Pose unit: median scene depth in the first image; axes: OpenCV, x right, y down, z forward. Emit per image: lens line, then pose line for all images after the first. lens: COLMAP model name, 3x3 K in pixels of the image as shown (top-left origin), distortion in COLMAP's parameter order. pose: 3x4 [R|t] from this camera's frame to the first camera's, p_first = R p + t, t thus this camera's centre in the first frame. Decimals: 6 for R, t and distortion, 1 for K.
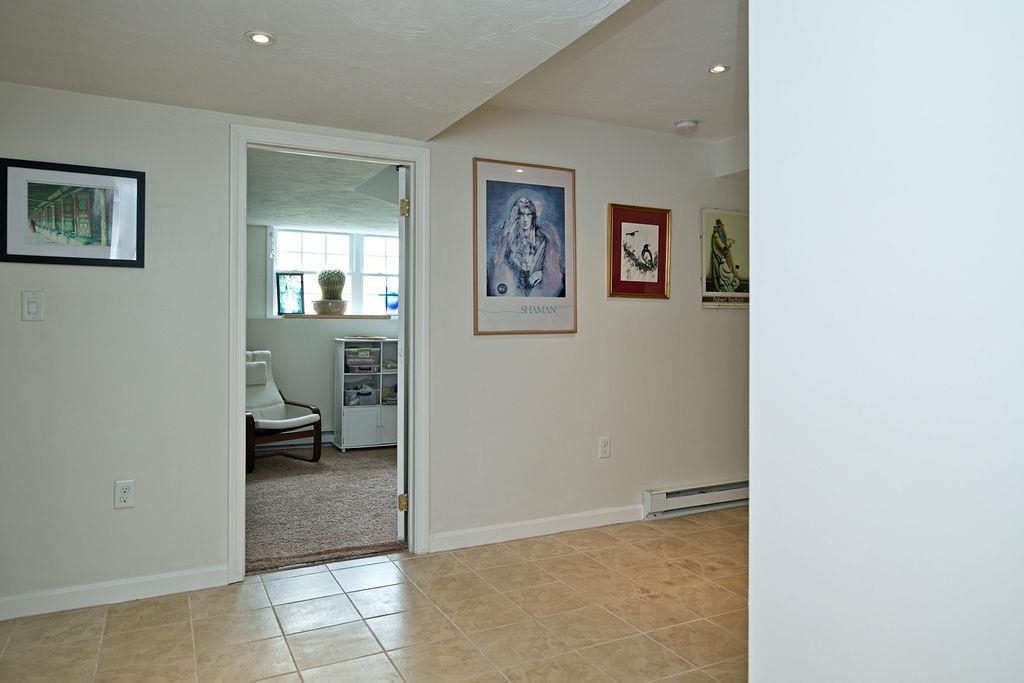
lens RADIAL K [[706.0, 0, 511.0], [0, 706.0, 341.9], [0, 0, 1]] dist [-0.008064, 0.004692]
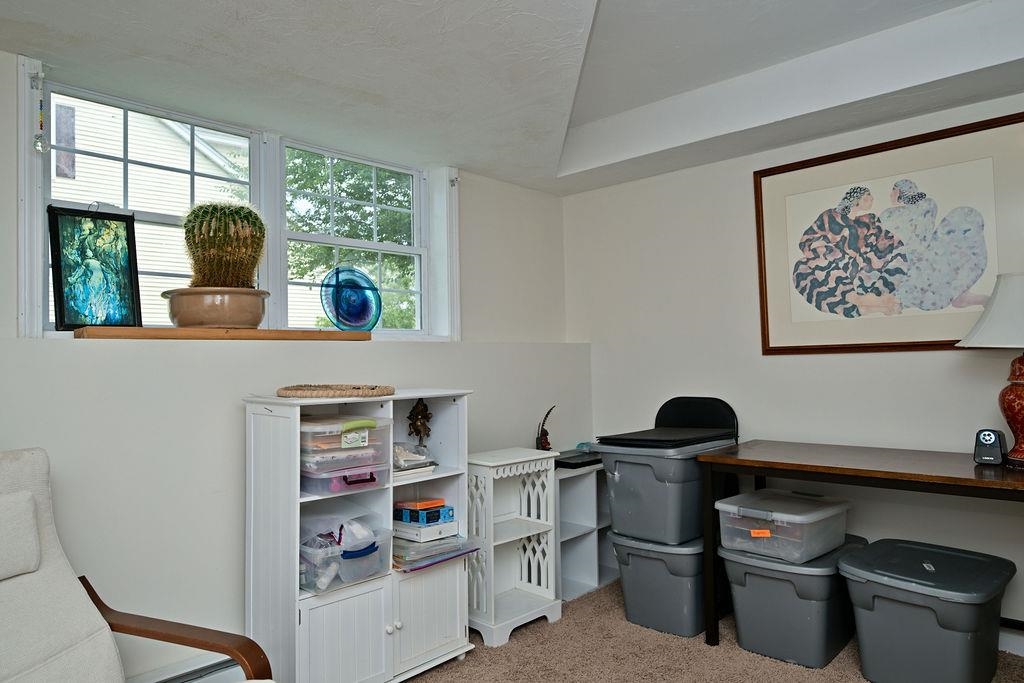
lens RADIAL K [[706.0, 0, 520.5], [0, 706.0, 341.7], [0, 0, 1]] dist [-0.008064, 0.004692]
pose [[0.942228, -0.003204, 0.334957, -0.241388], [0.011529, 0.999672, -0.022869, -0.021055], [-0.334773, 0.025410, 0.941956, 0.618798]]
